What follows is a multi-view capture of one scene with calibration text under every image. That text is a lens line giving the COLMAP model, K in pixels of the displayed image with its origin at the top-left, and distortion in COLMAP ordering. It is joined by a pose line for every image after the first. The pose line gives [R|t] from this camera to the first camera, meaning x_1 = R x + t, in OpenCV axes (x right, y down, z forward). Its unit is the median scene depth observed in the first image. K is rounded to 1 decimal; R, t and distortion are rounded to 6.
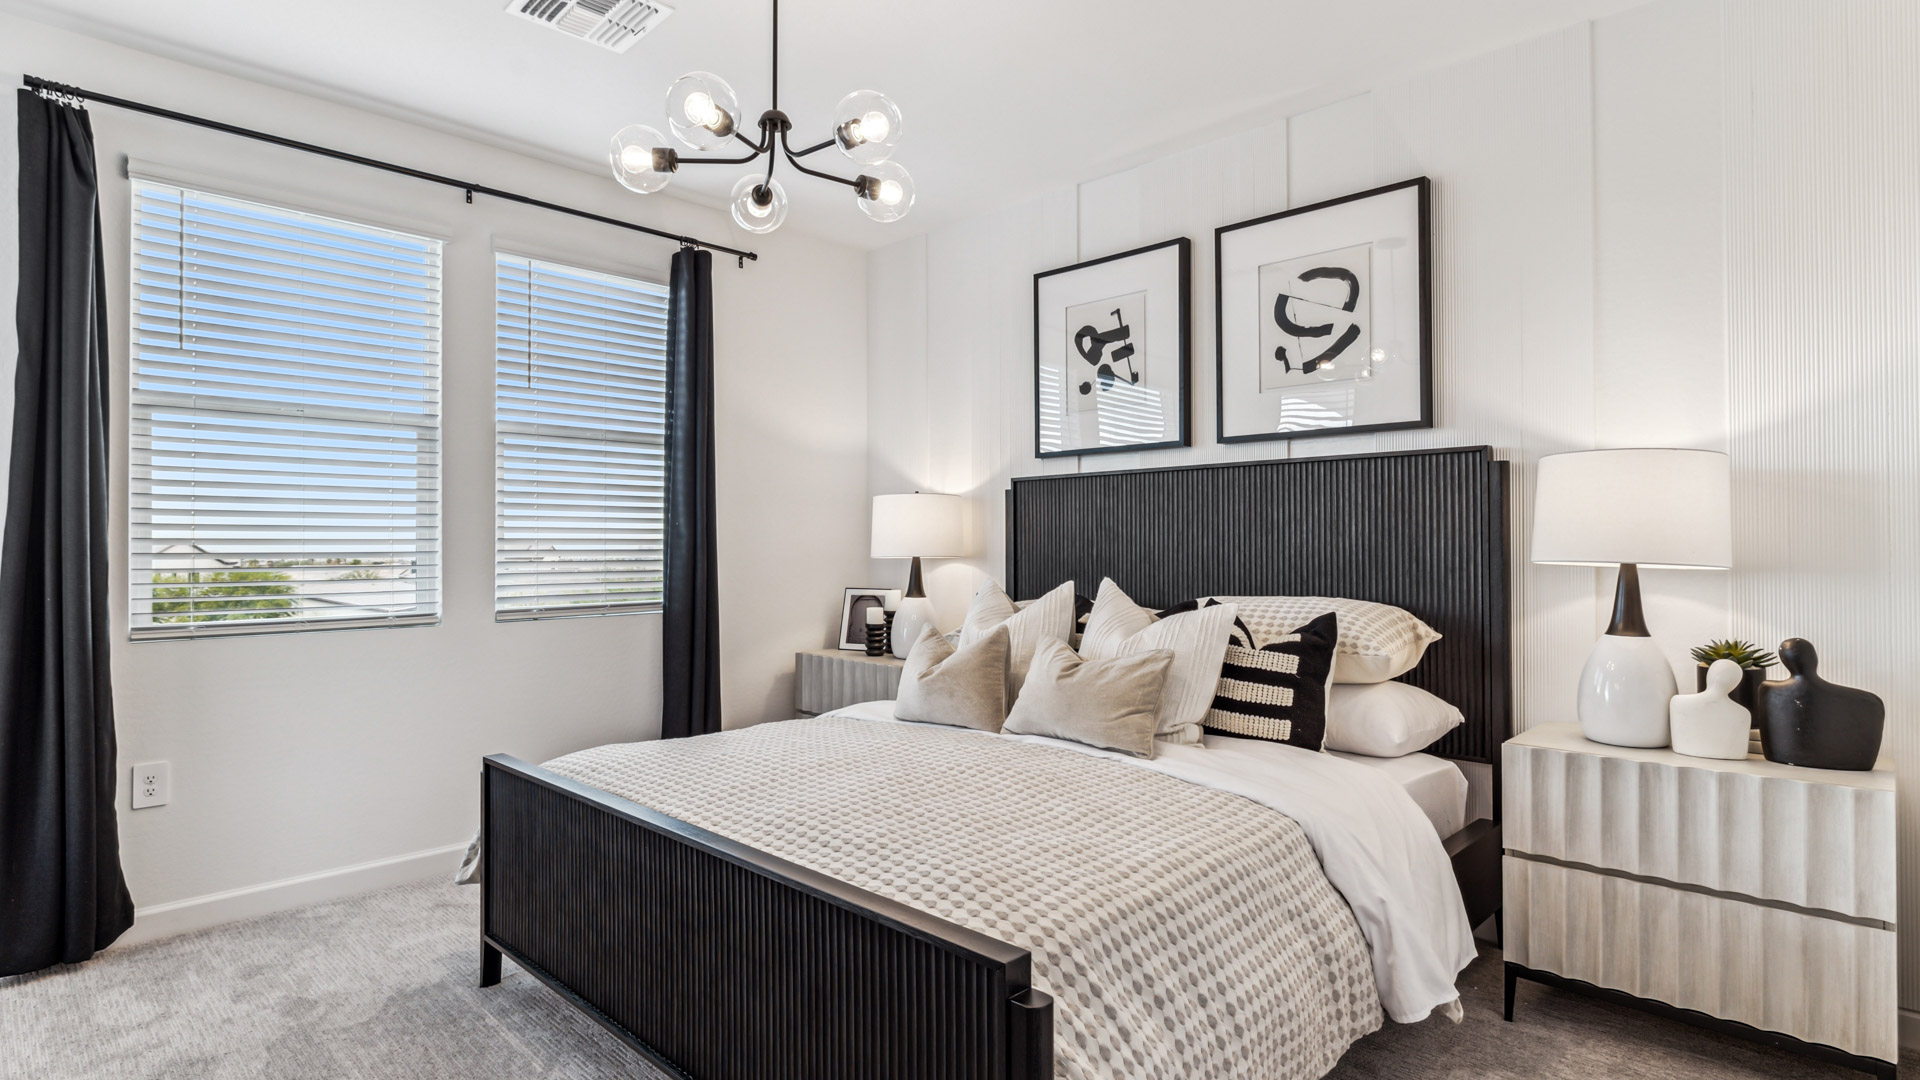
lens RADIAL K [[1001.8, 0, 964.8], [0, 1001.8, 533.2], [0, 0, 1]] dist [-0.000768, 0.000000]
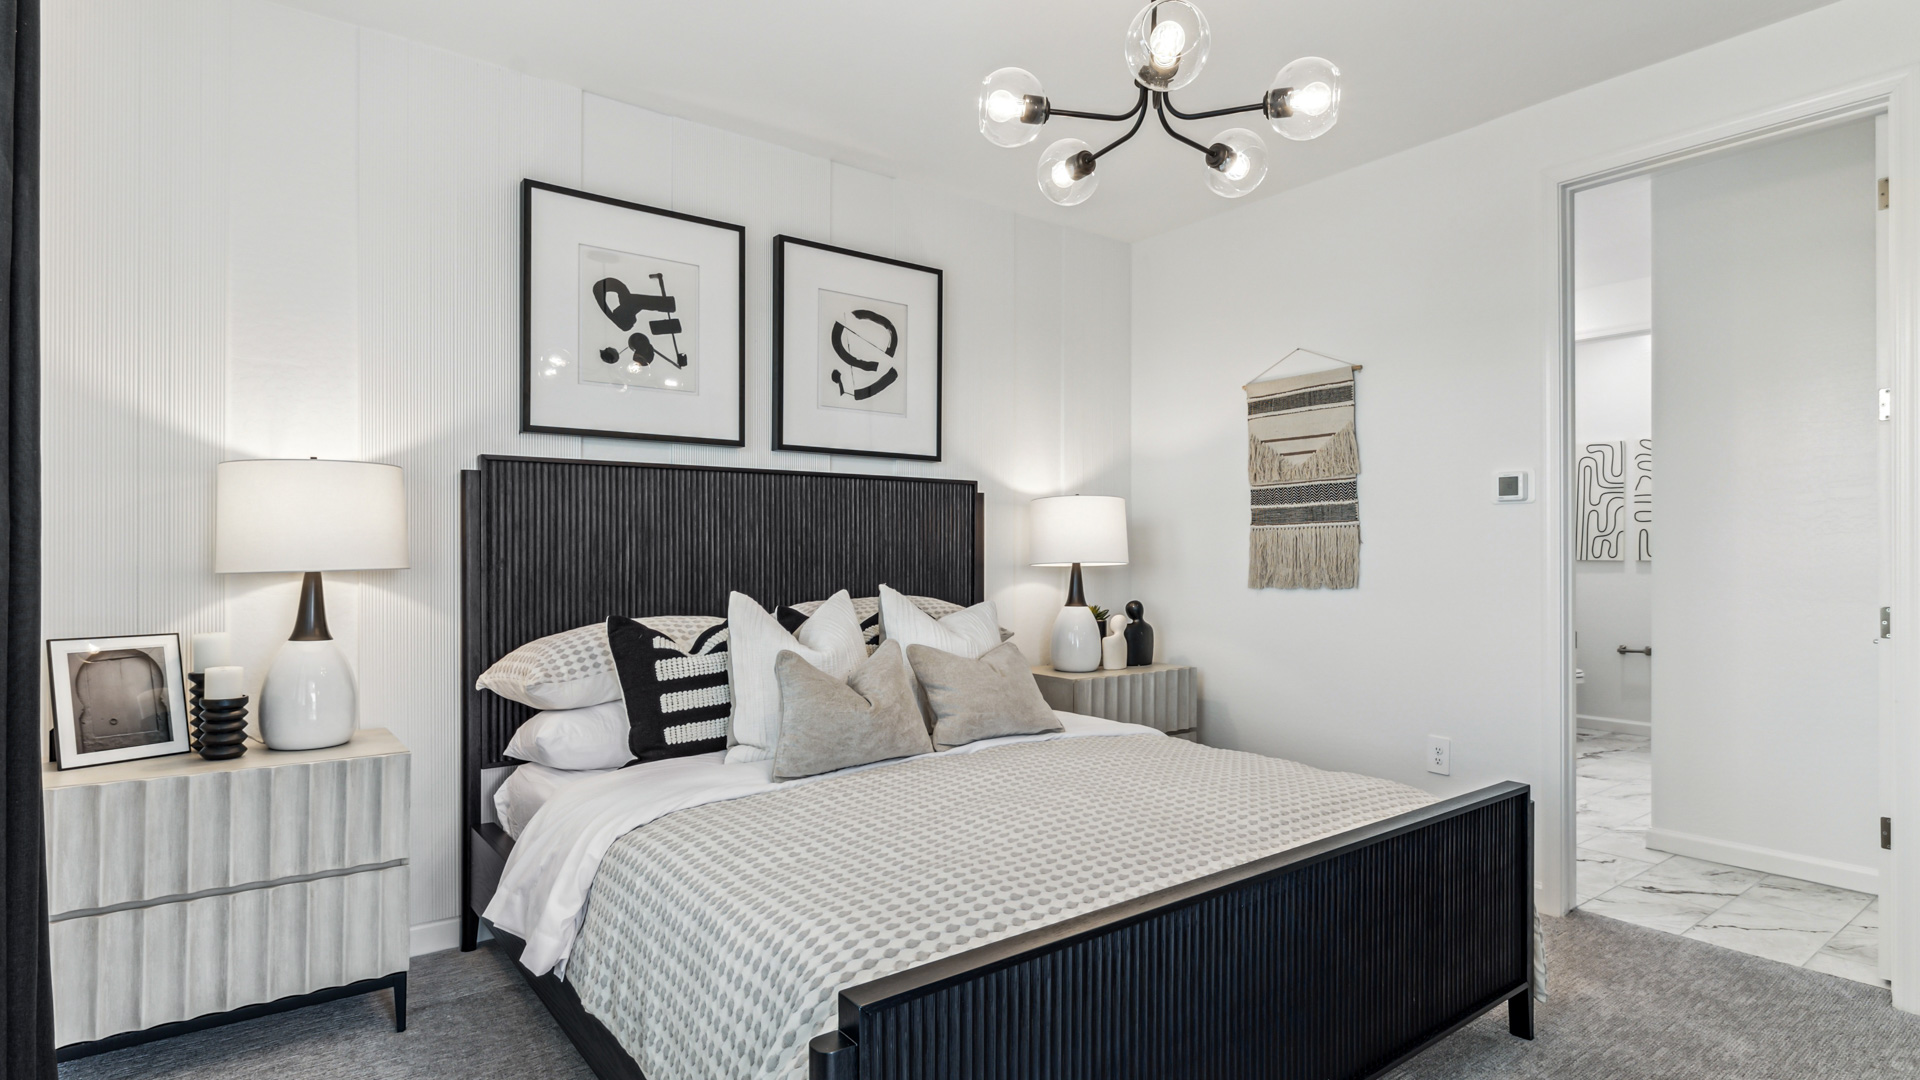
lens RADIAL K [[1001.8, 0, 964.1], [0, 1001.8, 545.8], [0, 0, 1]] dist [-0.000768, 0.000000]
pose [[0.126817, 0.005789, 0.991909, -0.695018], [-0.015039, 0.999879, -0.003912, 0.006929], [-0.991812, -0.014422, 0.126889, 0.669345]]
